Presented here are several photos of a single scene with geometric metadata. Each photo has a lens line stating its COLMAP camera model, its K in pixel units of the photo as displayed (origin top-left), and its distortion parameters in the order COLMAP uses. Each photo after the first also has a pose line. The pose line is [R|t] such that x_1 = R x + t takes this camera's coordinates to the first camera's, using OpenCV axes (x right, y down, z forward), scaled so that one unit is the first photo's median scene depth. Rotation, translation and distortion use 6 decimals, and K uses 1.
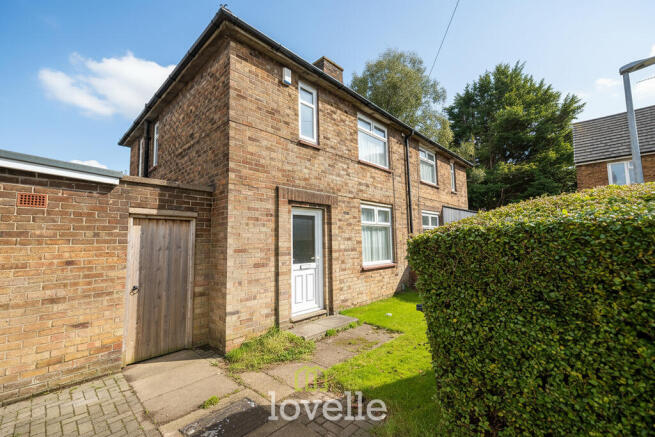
lens RADIAL K [[274.1, 0, 327.5], [0, 274.1, 218.5], [0, 0, 1]] dist [0.031146, 0.000093]
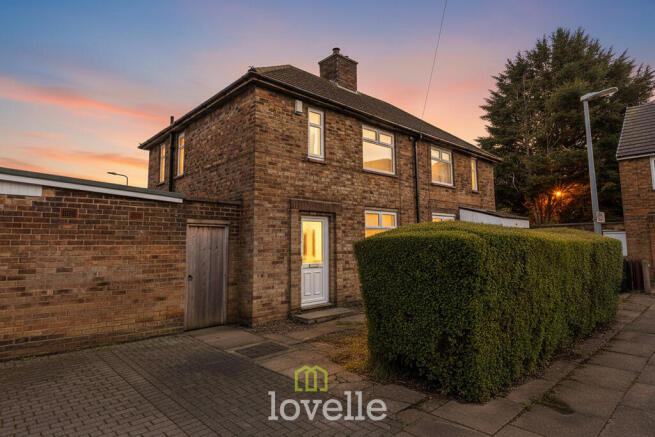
lens RADIAL K [[364.4, 0, 328.8], [0, 364.4, 200.5], [0, 0, 1]] dist [-0.000628, -0.000049]
pose [[0.997821, -0.000115, -0.065981, 0.089090], [-0.001987, 0.999493, -0.031789, -0.052333], [0.065951, 0.031851, 0.997314, -0.560812]]
